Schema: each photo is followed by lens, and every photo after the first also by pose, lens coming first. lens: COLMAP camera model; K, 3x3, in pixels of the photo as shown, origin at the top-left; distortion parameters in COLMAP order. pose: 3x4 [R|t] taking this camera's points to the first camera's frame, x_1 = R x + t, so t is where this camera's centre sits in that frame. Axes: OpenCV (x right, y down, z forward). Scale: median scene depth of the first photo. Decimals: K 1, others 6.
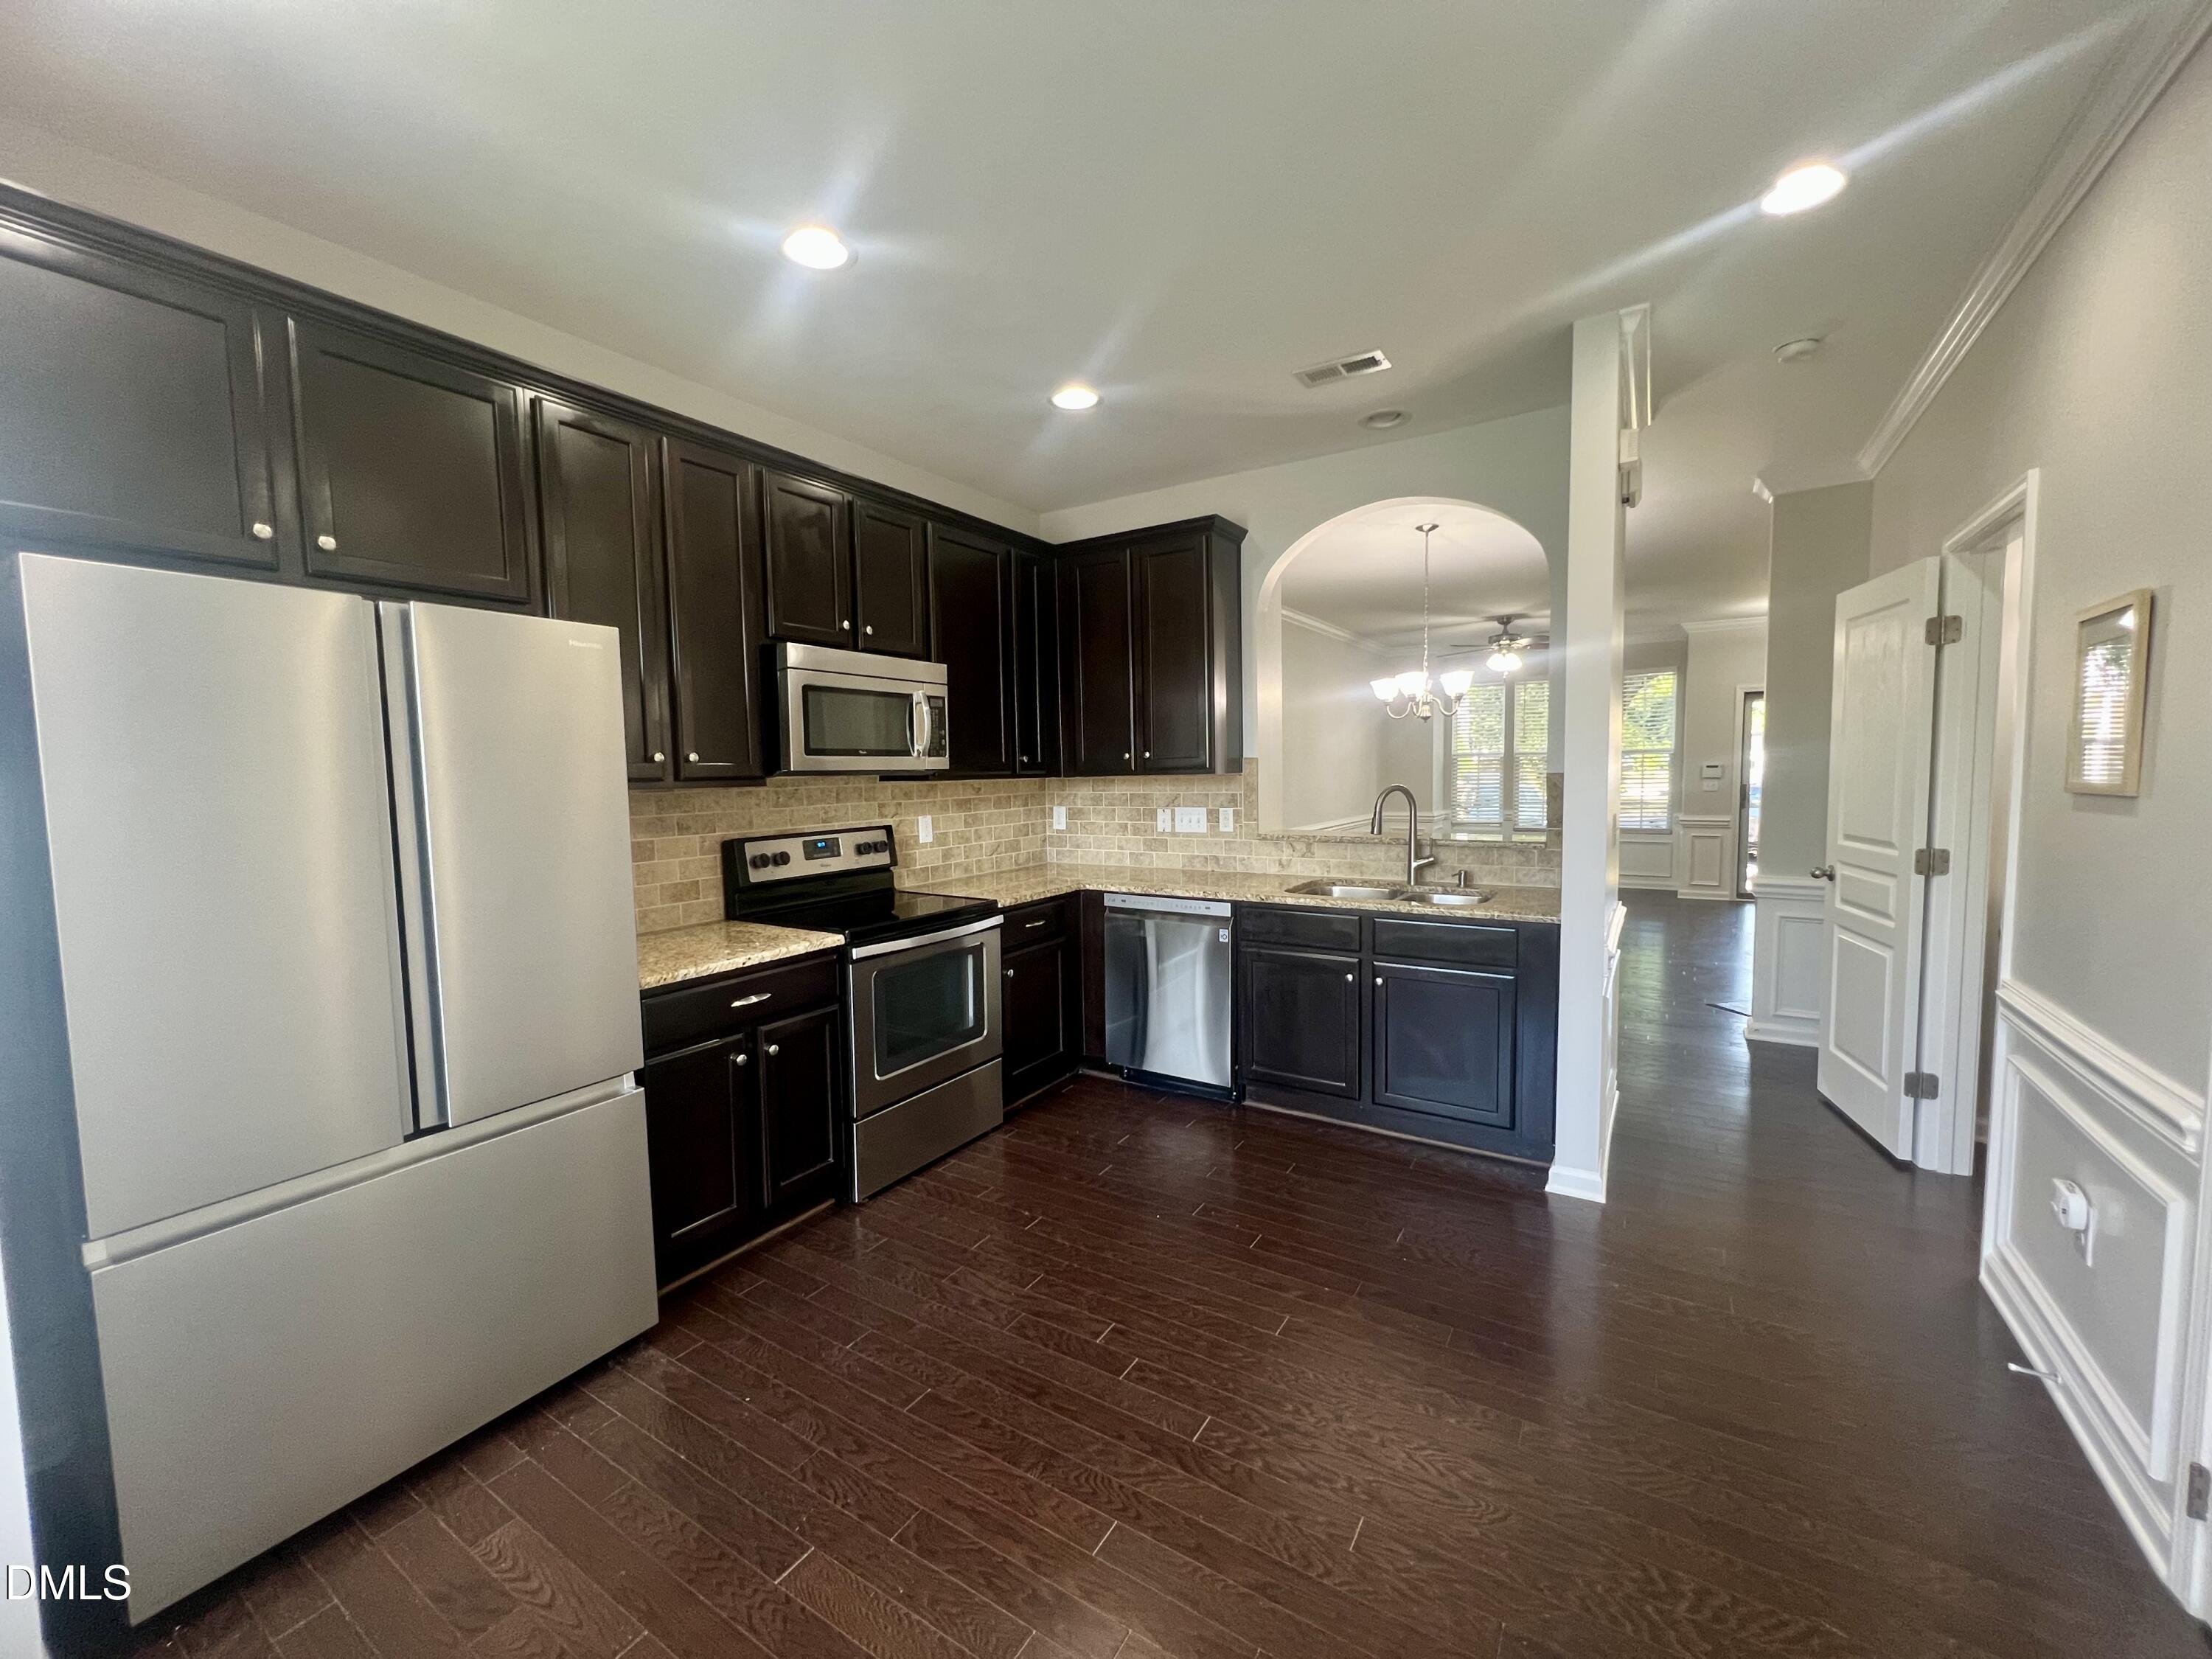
lens RADIAL K [[885.3, 0, 1104.1], [0, 885.3, 832.6], [0, 0, 1]] dist [-0.002568, 0.001089]
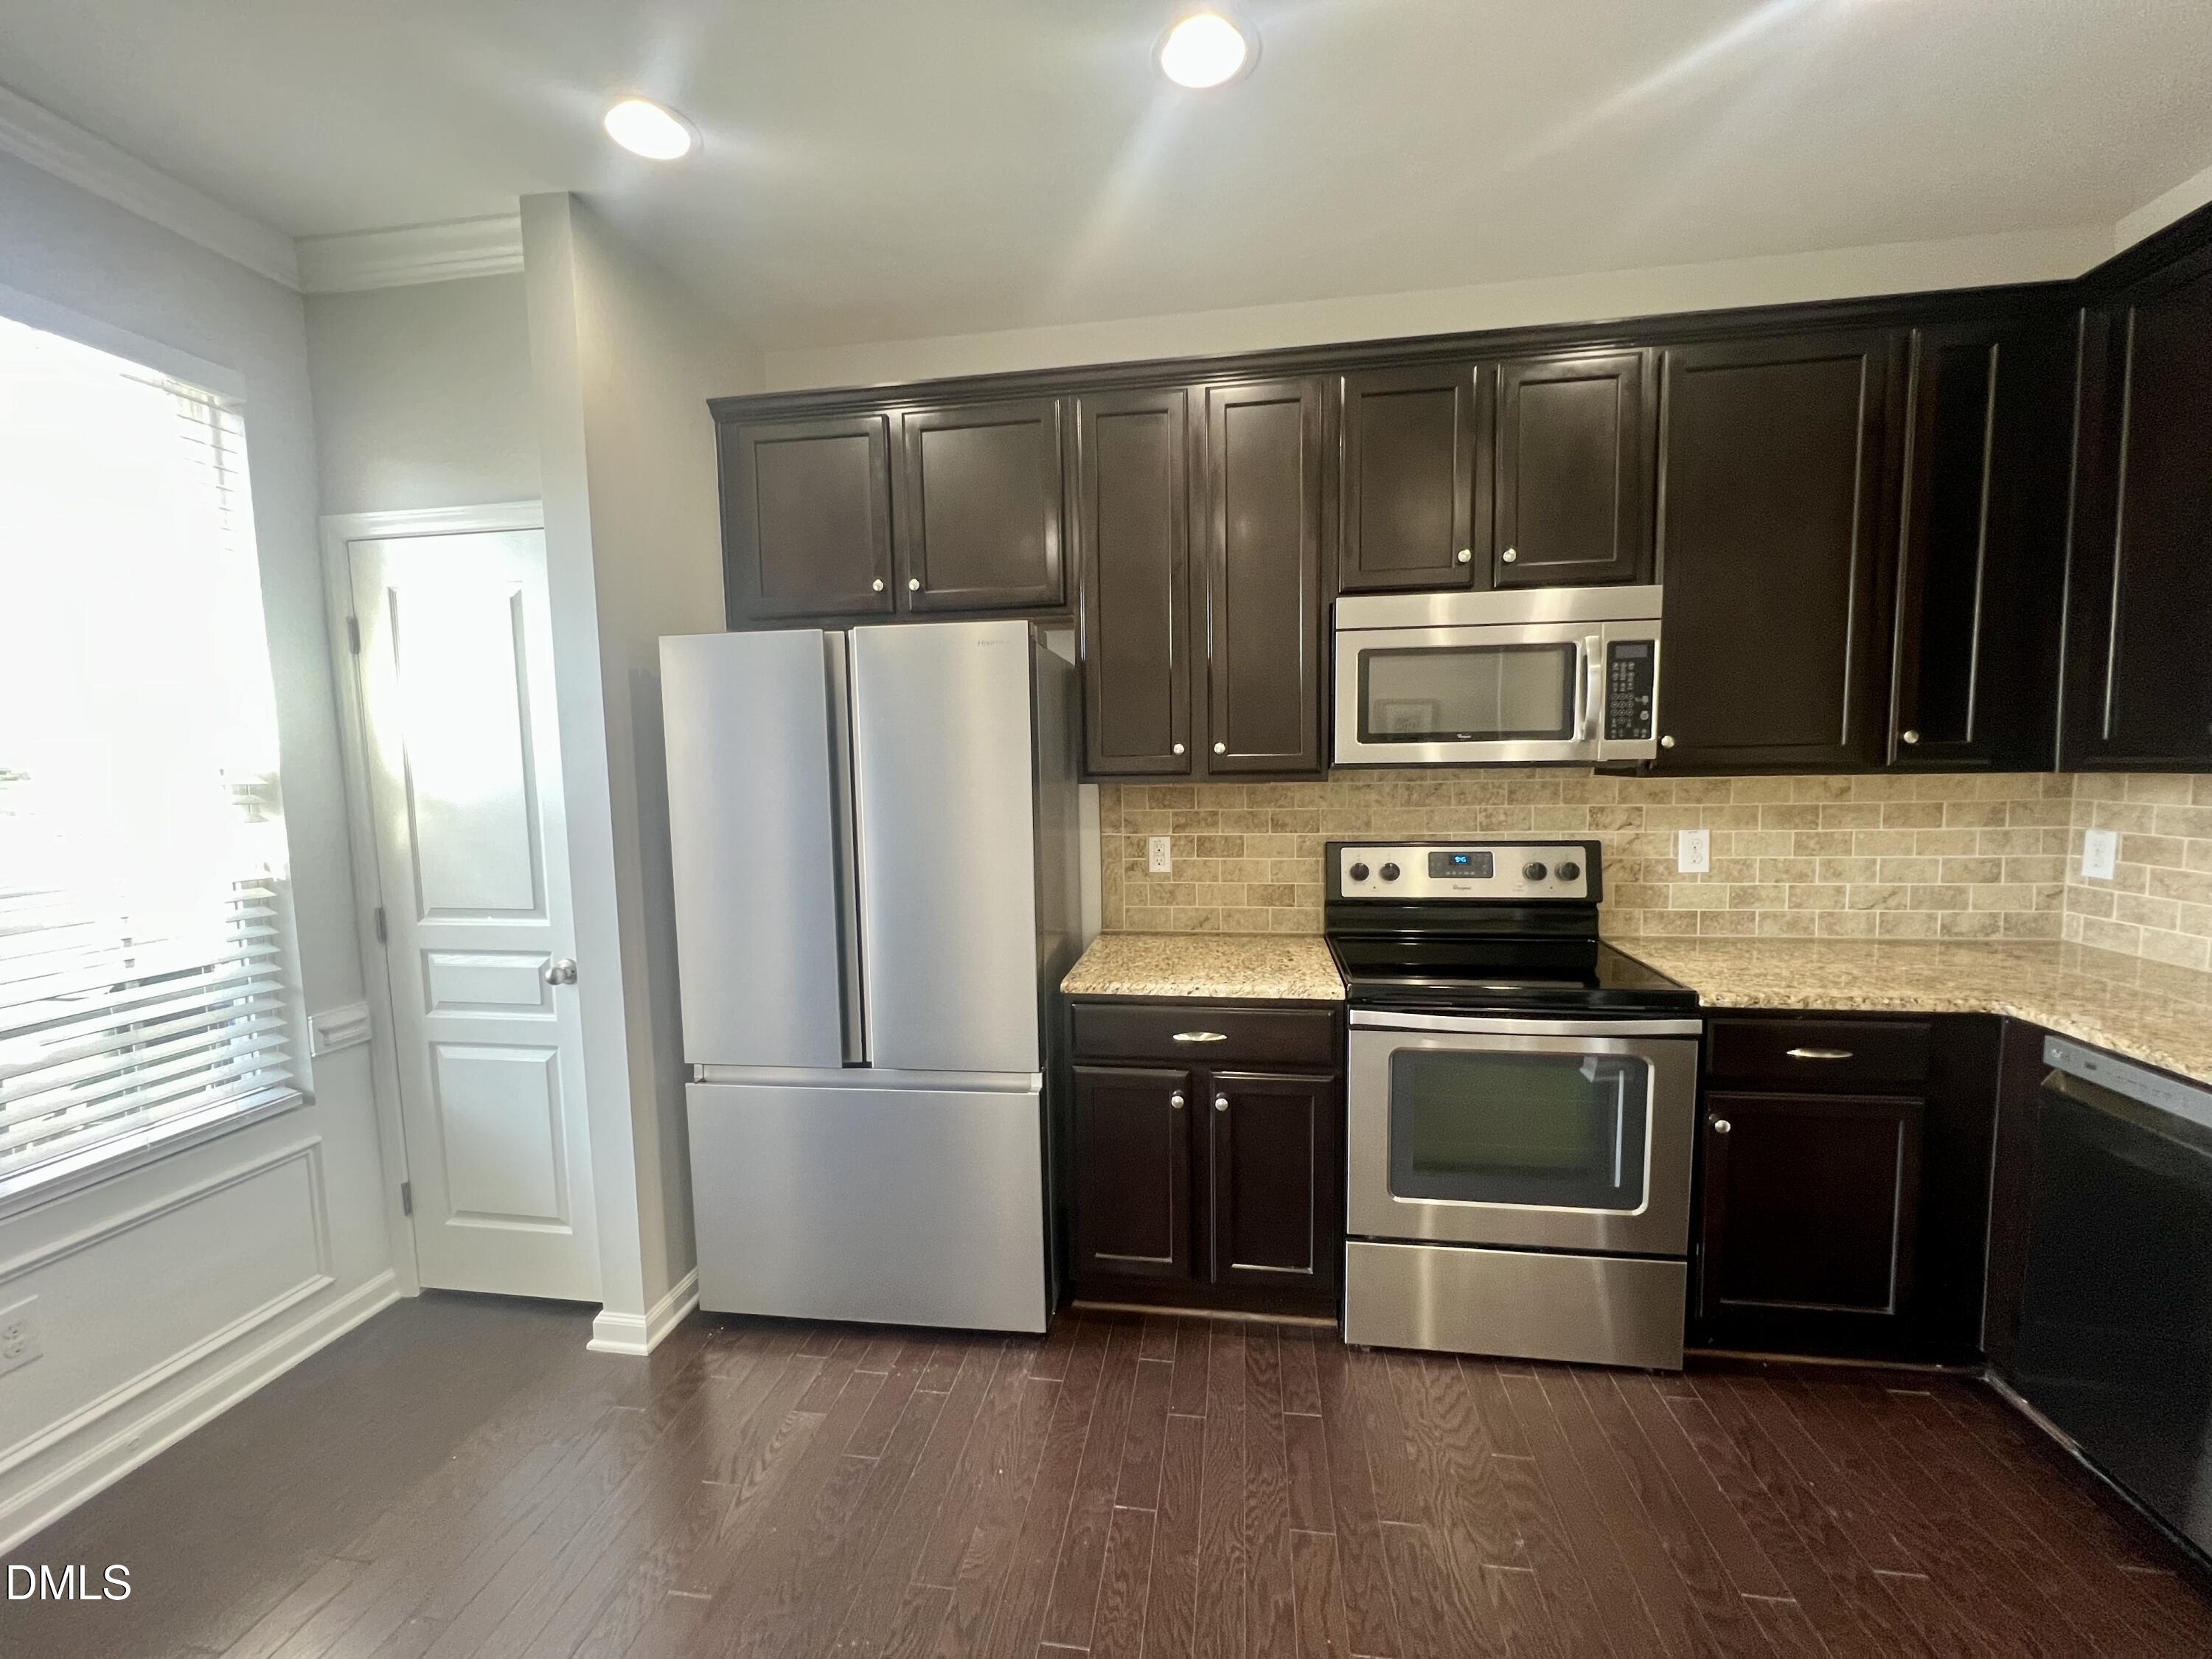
lens RADIAL K [[885.3, 0, 1105.2], [0, 885.3, 832.6], [0, 0, 1]] dist [-0.002568, 0.001089]
pose [[0.400711, 0.087775, -0.911990, 0.236086], [-0.055314, 0.995902, 0.071547, -0.045180], [0.914533, 0.021776, 0.403924, 0.421616]]
